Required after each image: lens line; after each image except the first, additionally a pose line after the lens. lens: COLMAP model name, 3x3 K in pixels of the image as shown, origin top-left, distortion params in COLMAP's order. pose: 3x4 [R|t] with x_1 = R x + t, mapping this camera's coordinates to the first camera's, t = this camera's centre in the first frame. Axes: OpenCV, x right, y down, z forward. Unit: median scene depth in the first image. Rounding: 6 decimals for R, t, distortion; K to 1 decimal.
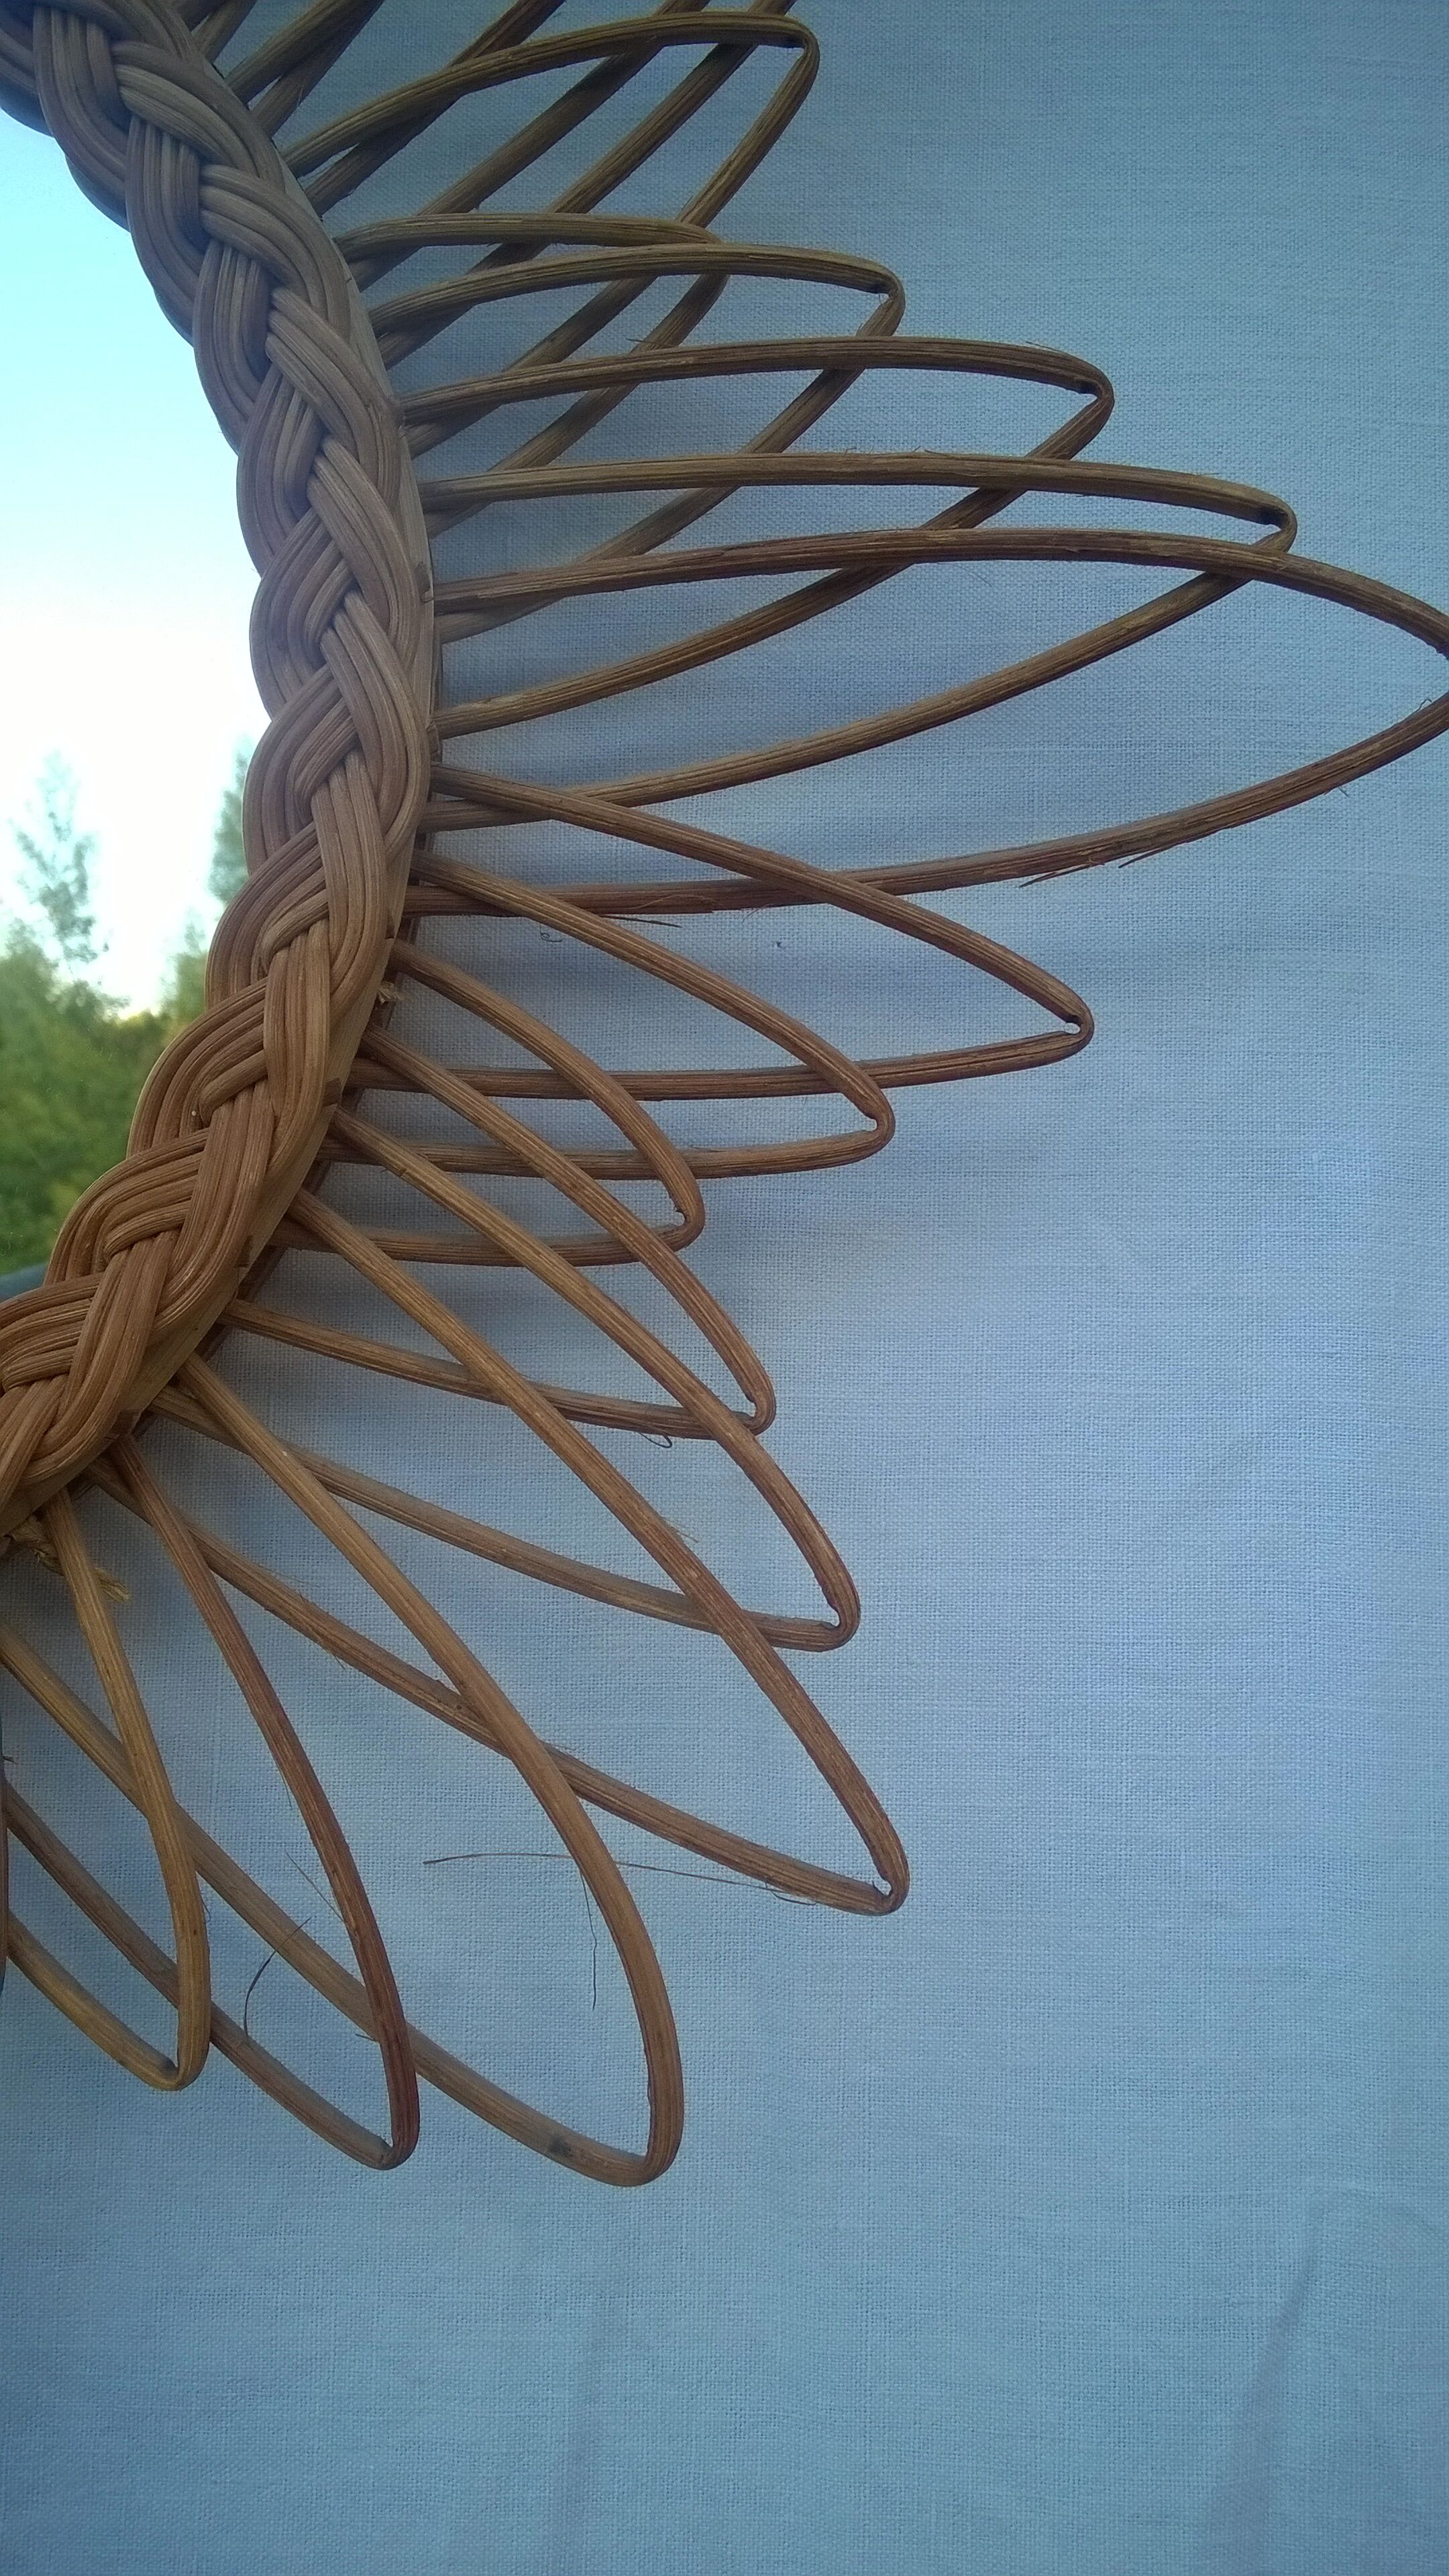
lens RADIAL K [[1957.9, 0, 736.8], [0, 1957.9, 1319.6], [0, 0, 1]] dist [0.042466, -0.031545]
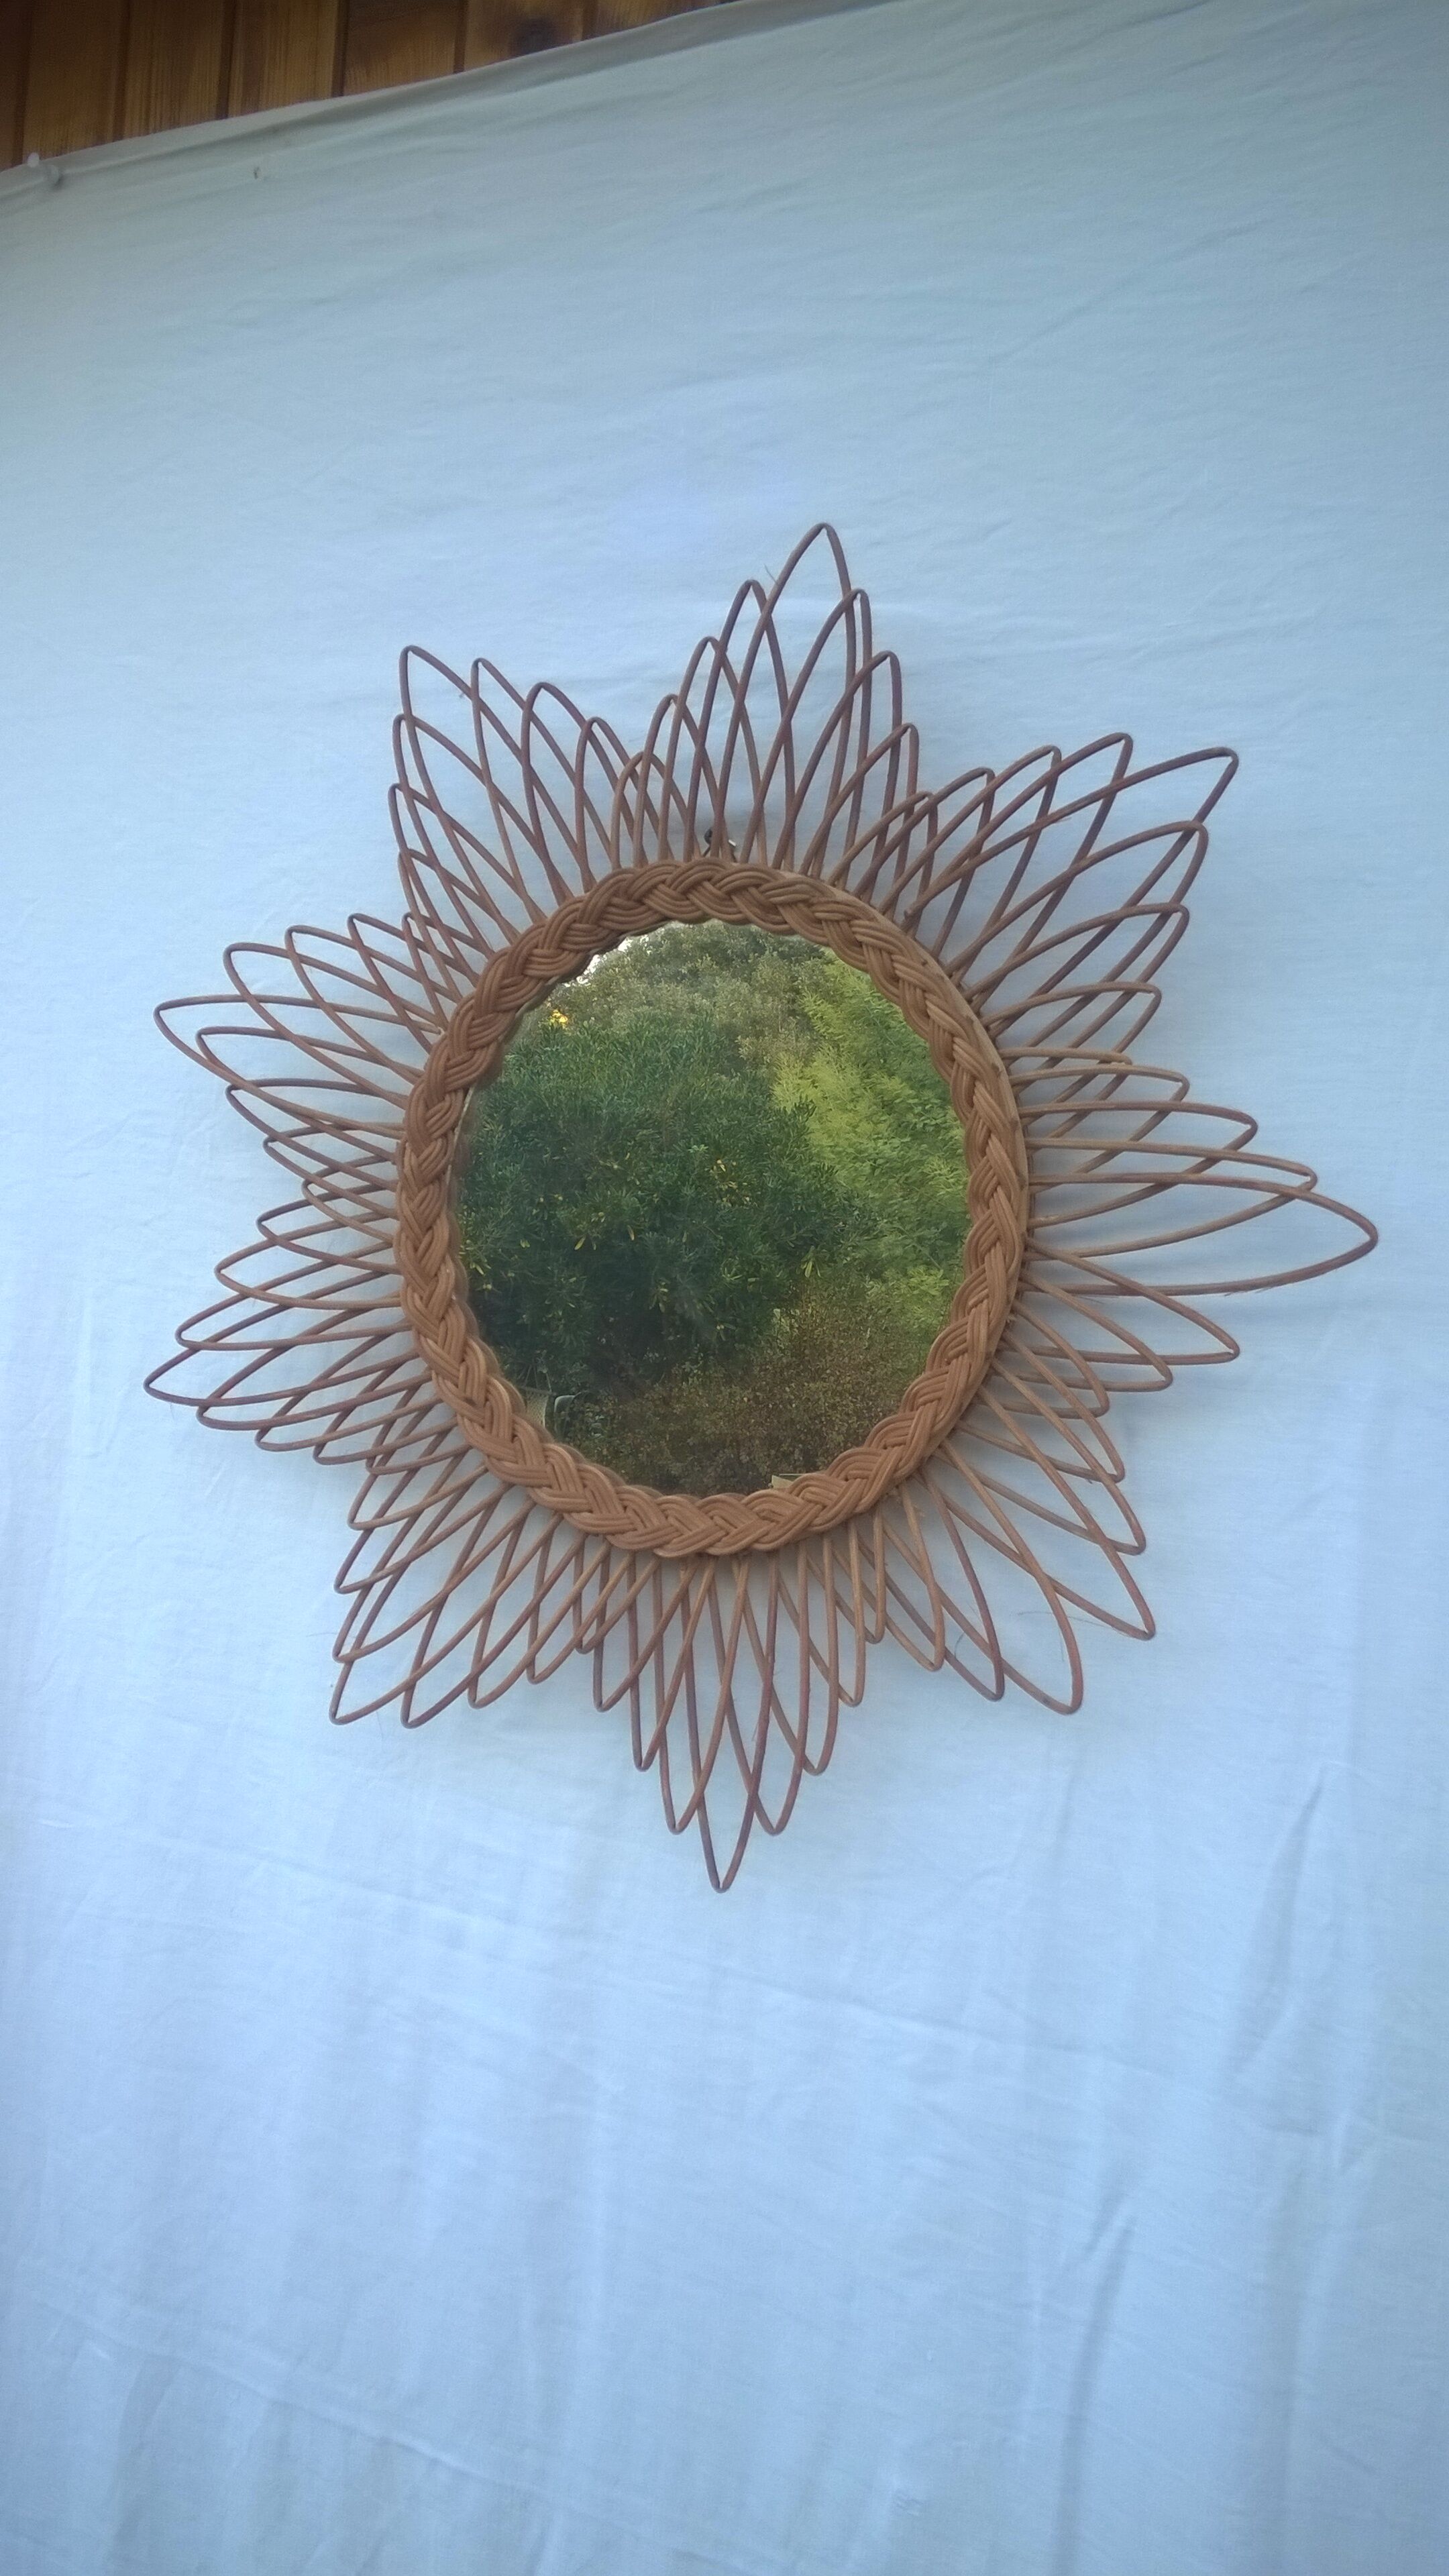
lens RADIAL K [[1957.9, 0, 755.3], [0, 1957.9, 1244.4], [0, 0, 1]] dist [0.042466, -0.031545]
pose [[0.904276, 0.025045, -0.426213, 0.766736], [-0.009452, 0.999208, 0.038660, -0.407970], [0.426844, -0.030931, 0.903796, -1.915024]]
